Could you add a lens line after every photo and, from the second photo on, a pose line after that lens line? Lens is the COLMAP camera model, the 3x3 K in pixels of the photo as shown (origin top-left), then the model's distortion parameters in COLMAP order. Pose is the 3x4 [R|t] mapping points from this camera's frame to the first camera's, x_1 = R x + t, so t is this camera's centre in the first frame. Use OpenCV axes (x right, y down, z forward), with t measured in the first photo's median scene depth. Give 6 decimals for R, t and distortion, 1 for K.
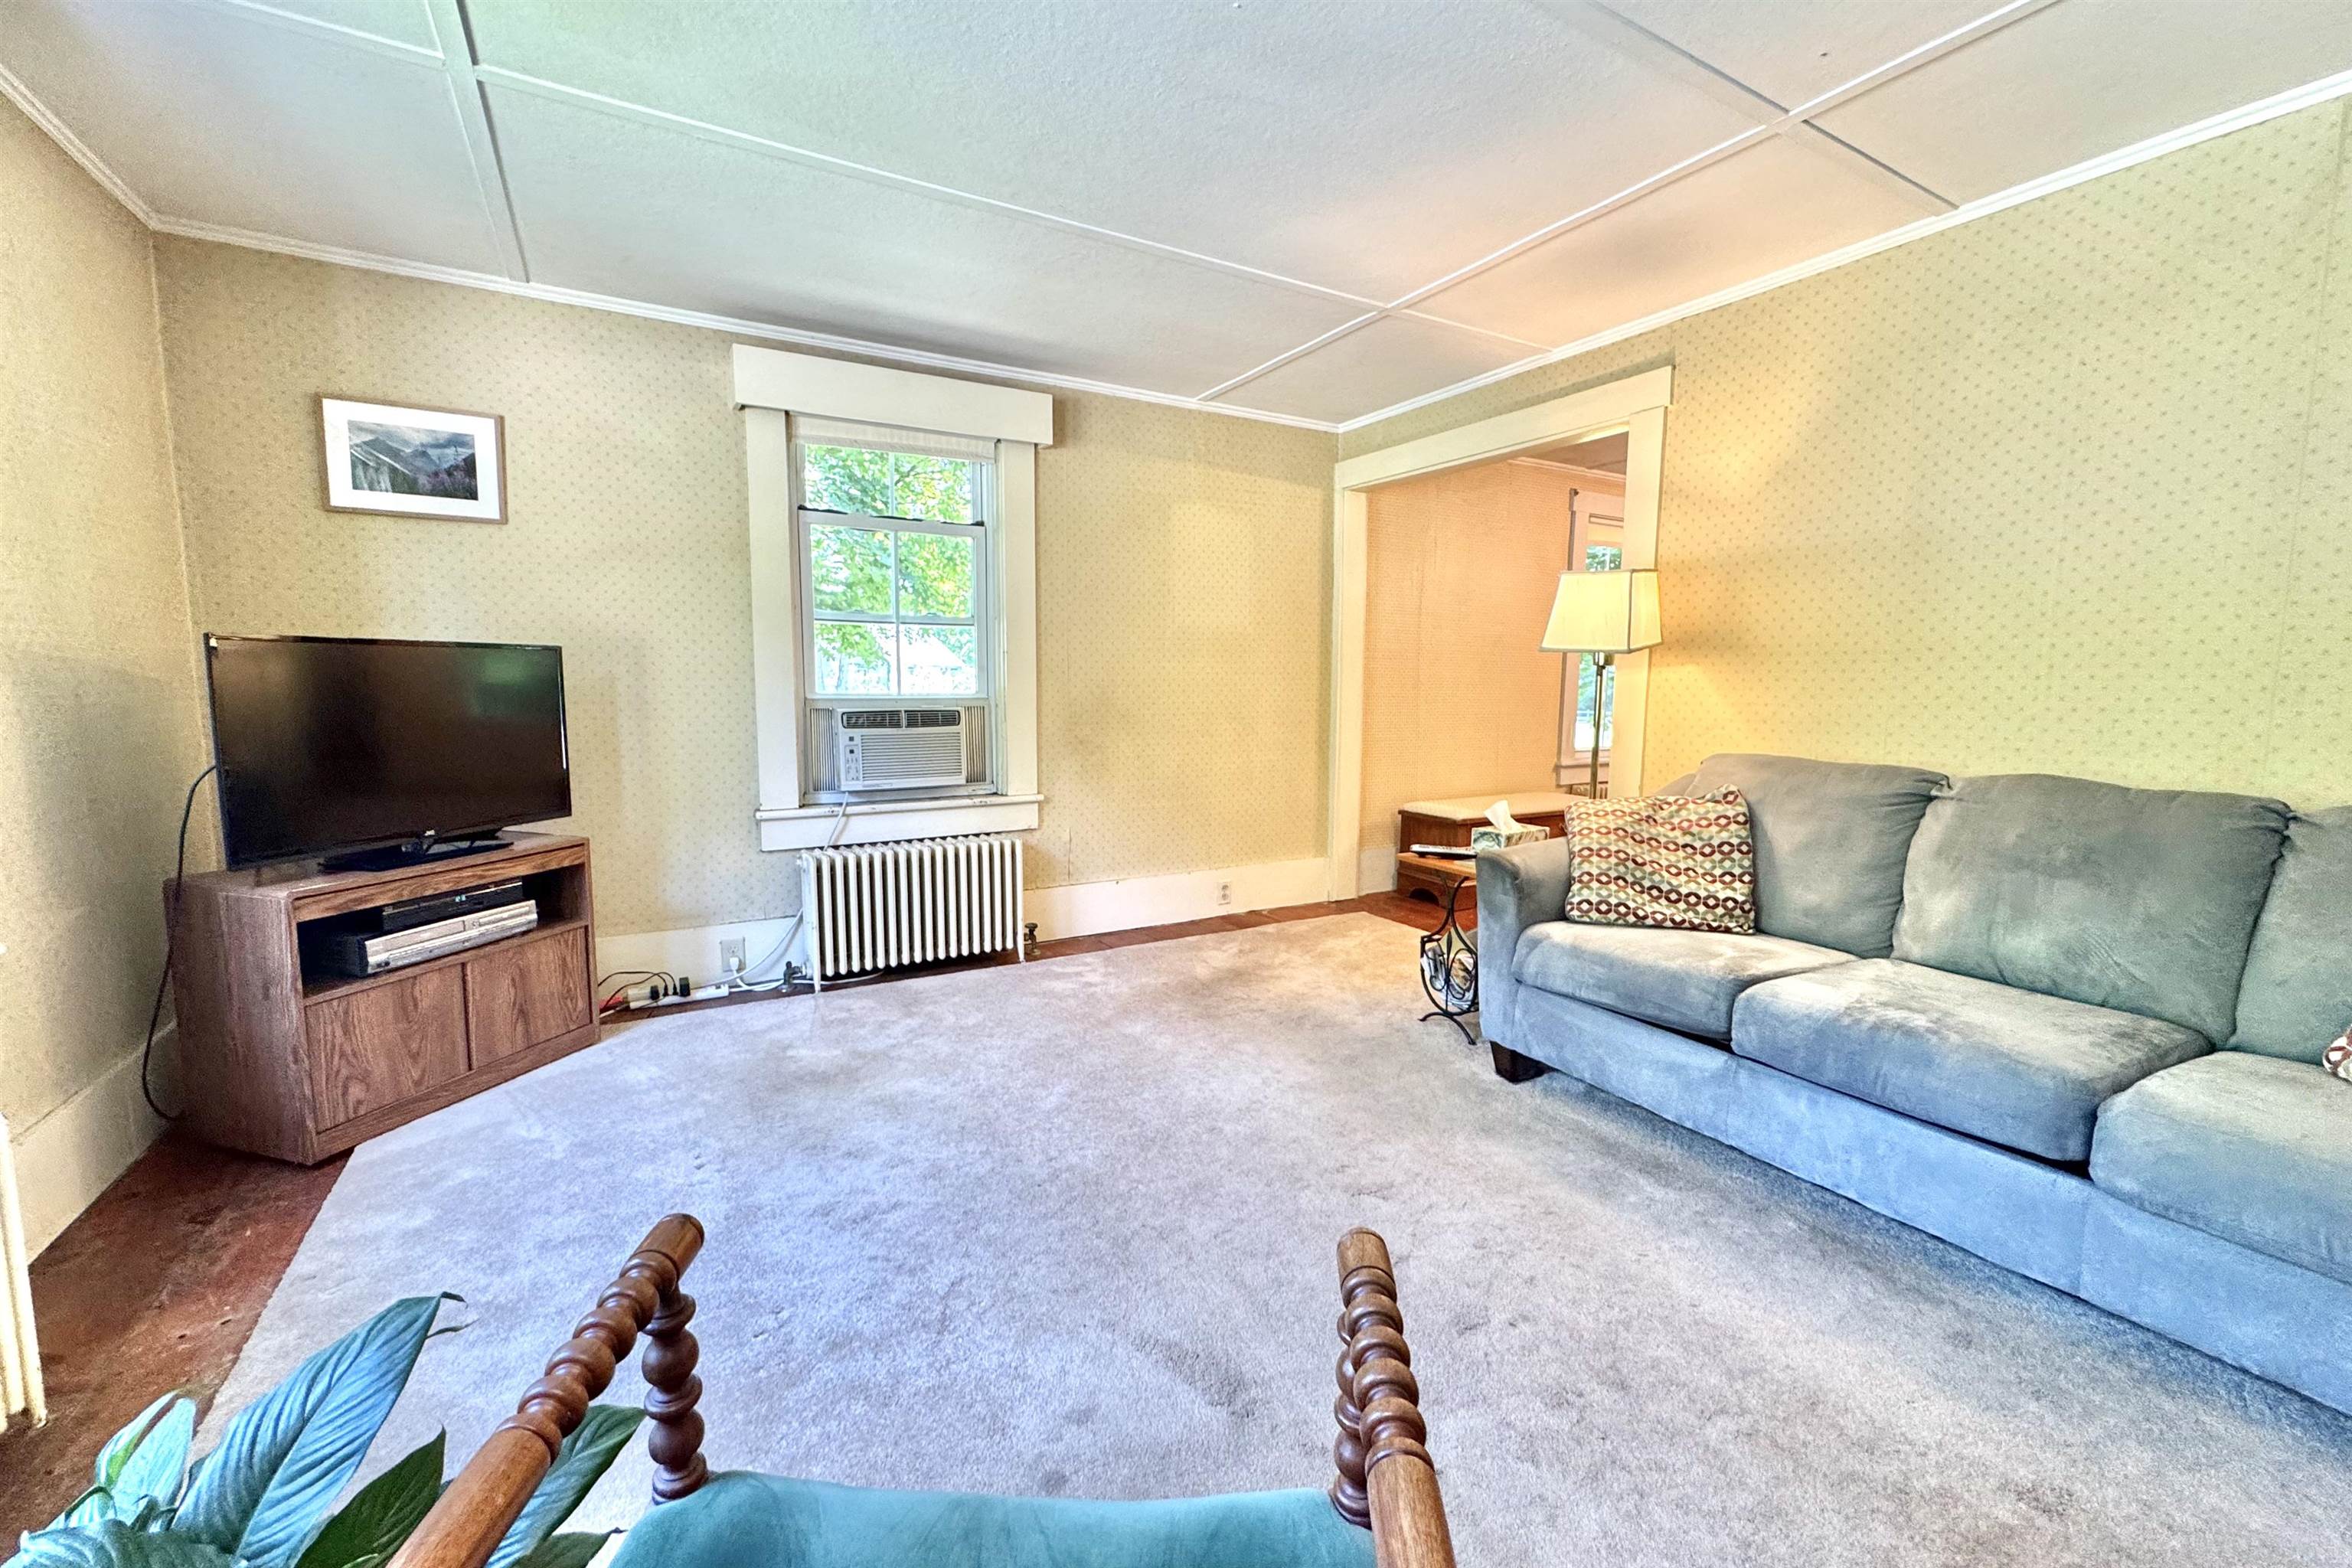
lens RADIAL K [[935.6, 0, 1176.0], [0, 935.6, 784.0], [0, 0, 1]] dist [-0.007613, -0.000109]
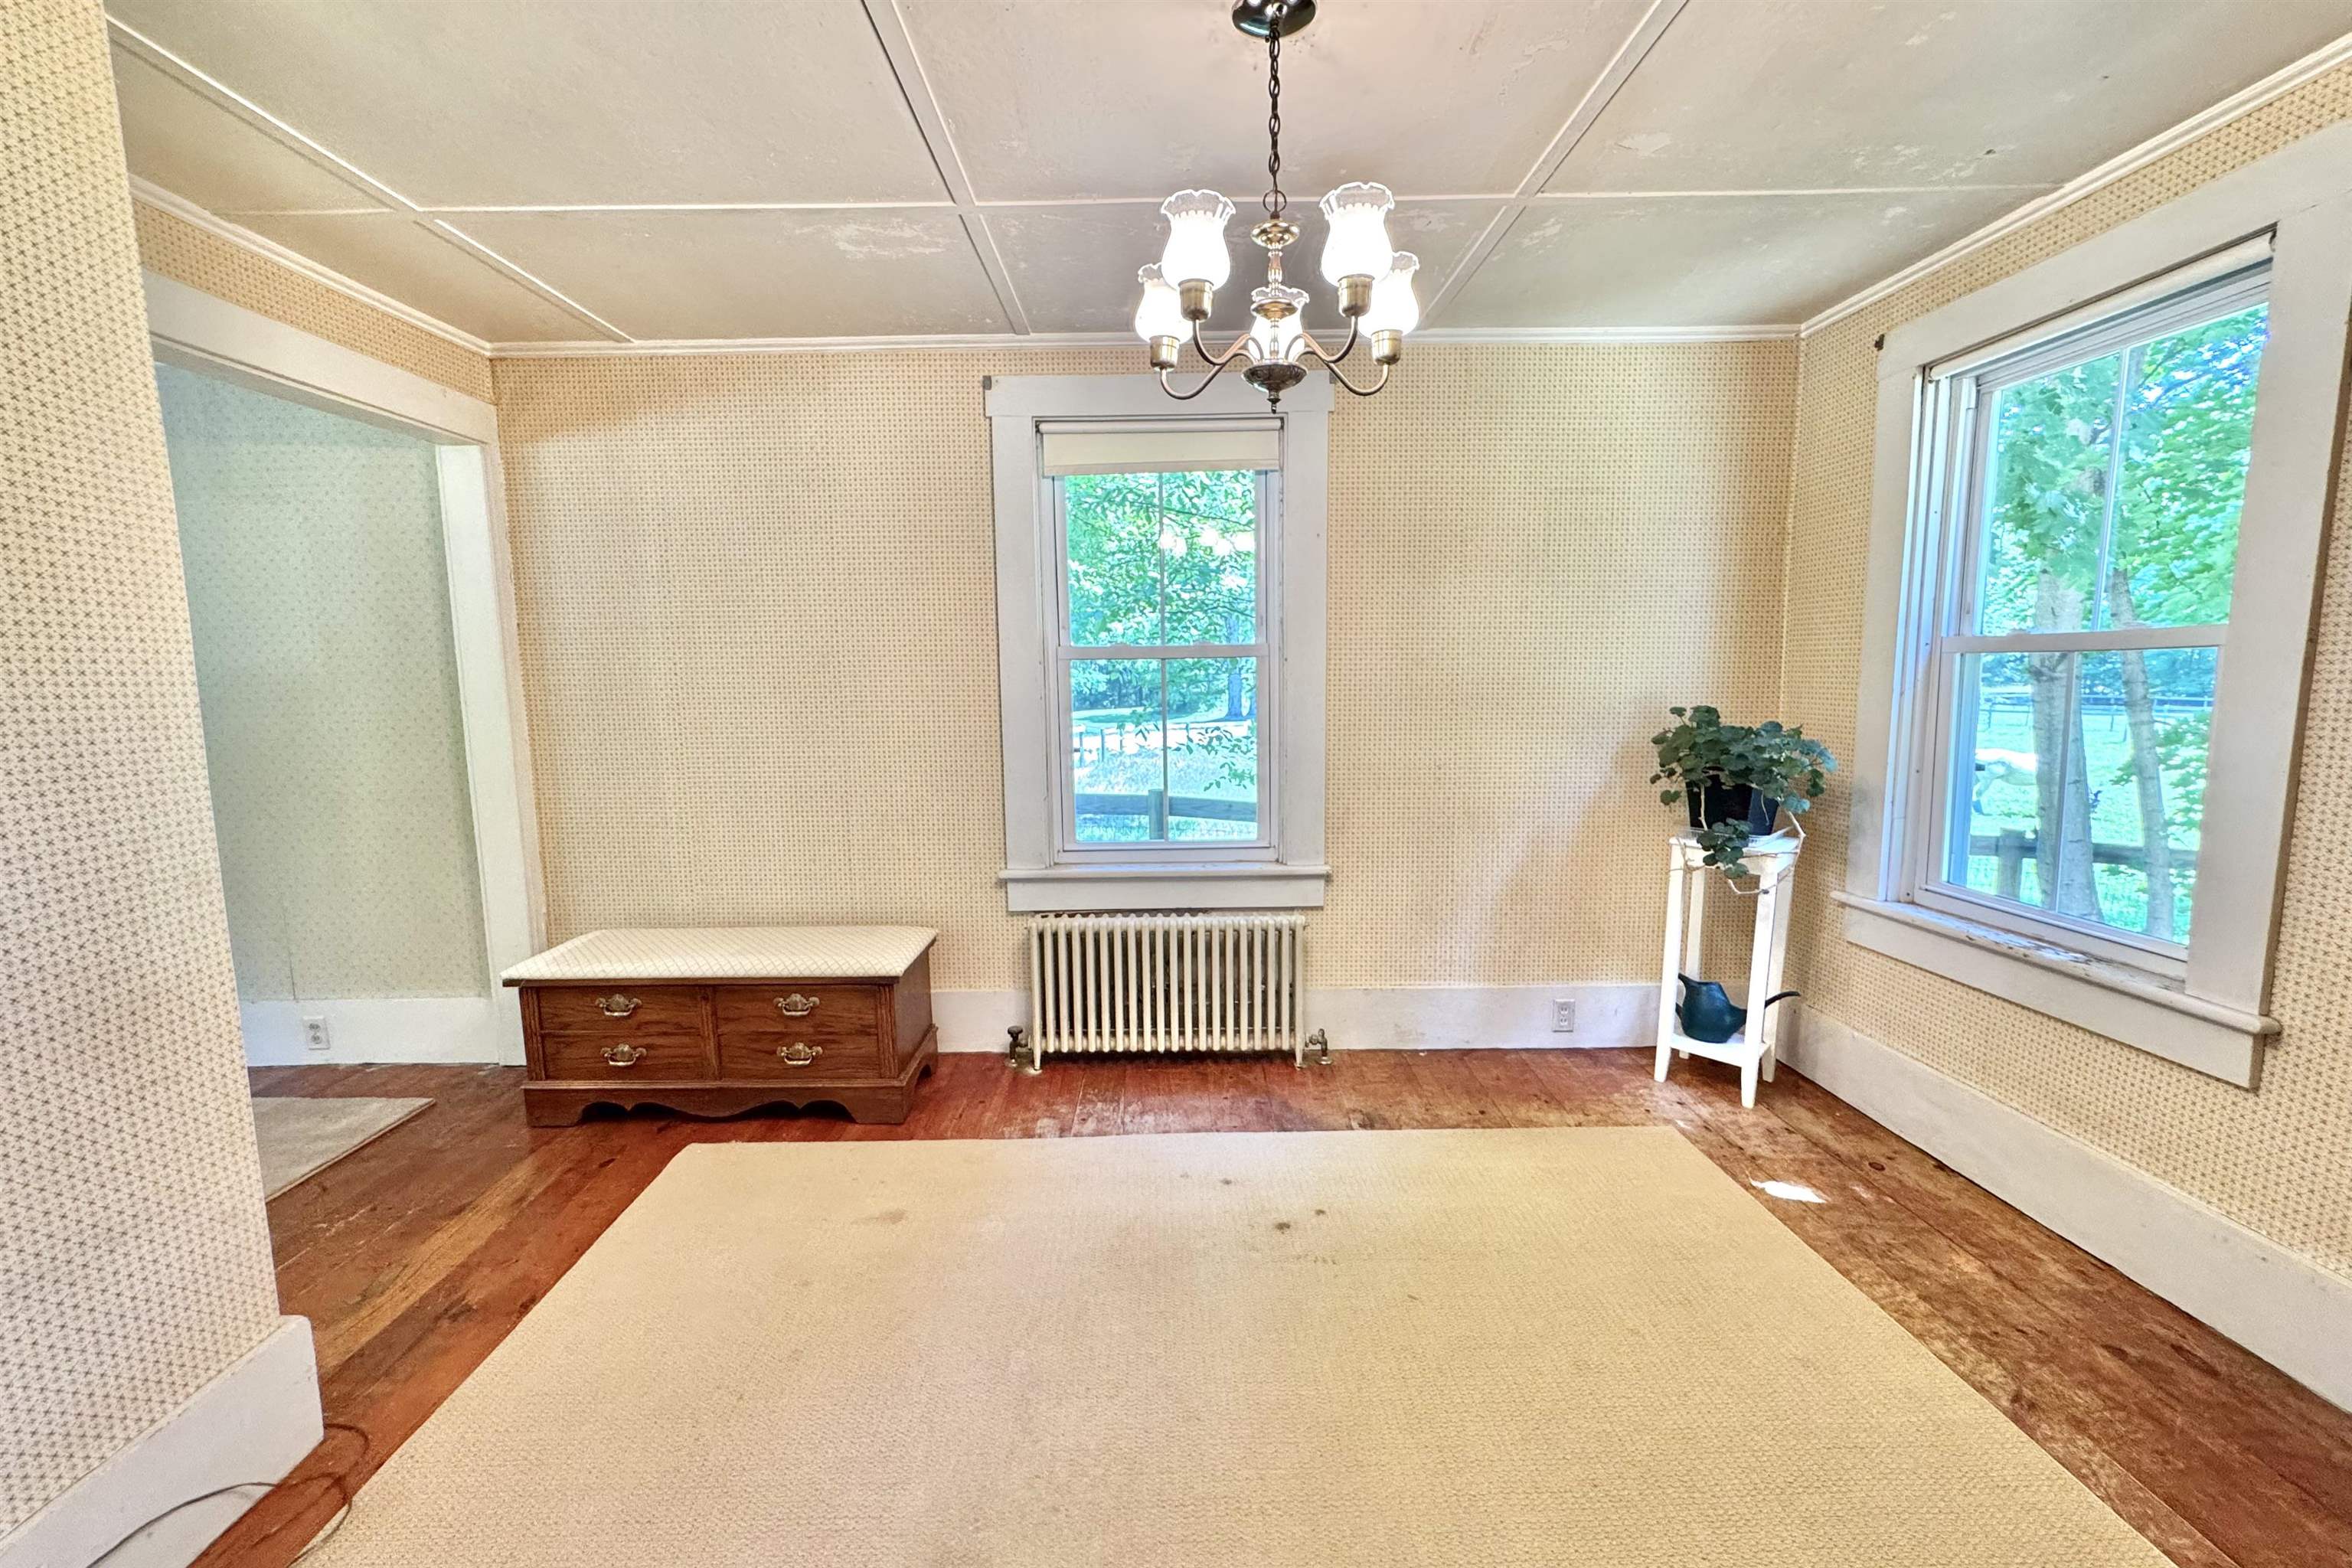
lens RADIAL K [[939.8, 0, 1180.7], [0, 939.8, 786.3], [0, 0, 1]] dist [-0.000452, -0.000144]
pose [[0.869241, 0.047823, -0.492071, 0.982829], [-0.038639, 0.998838, 0.028819, -0.122180], [0.492877, -0.006038, 0.870078, 0.701795]]
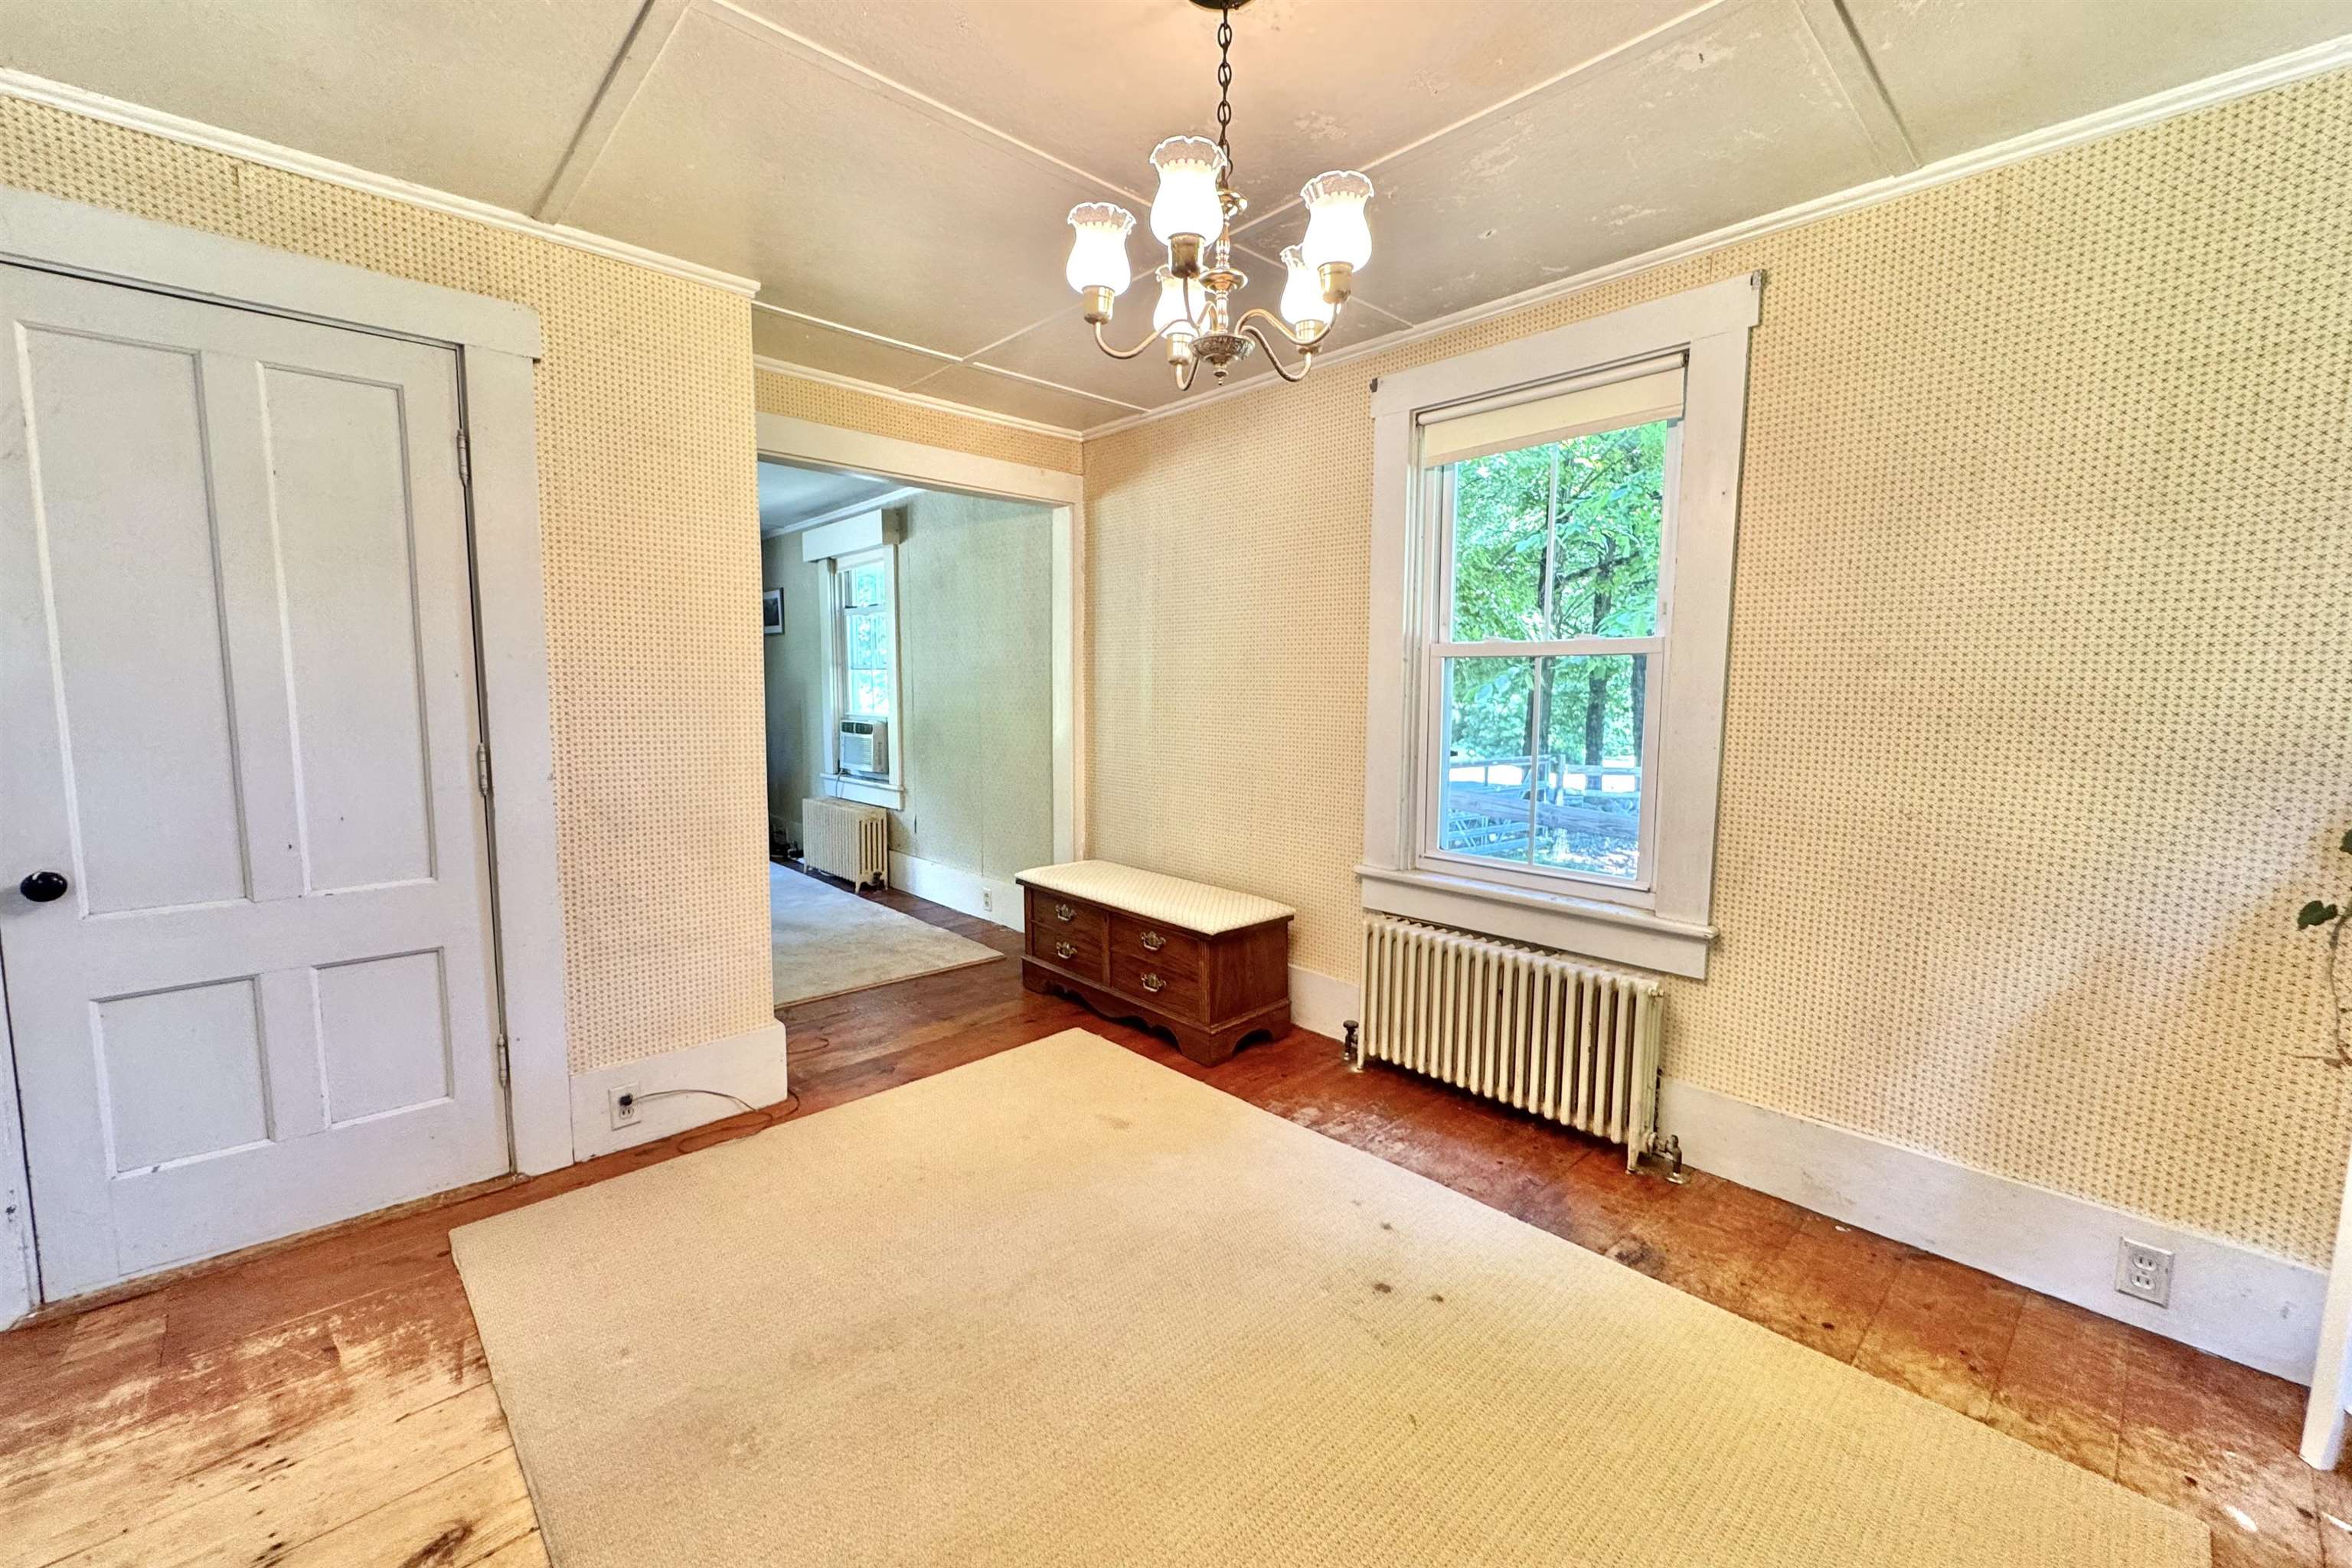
lens RADIAL K [[939.8, 0, 1180.7], [0, 939.8, 786.3], [0, 0, 1]] dist [-0.000452, -0.000144]
pose [[0.229323, 0.102473, -0.967941, 1.177442], [-0.116984, 0.990136, 0.077107, -0.132128], [0.966295, 0.095552, 0.239049, 0.944756]]
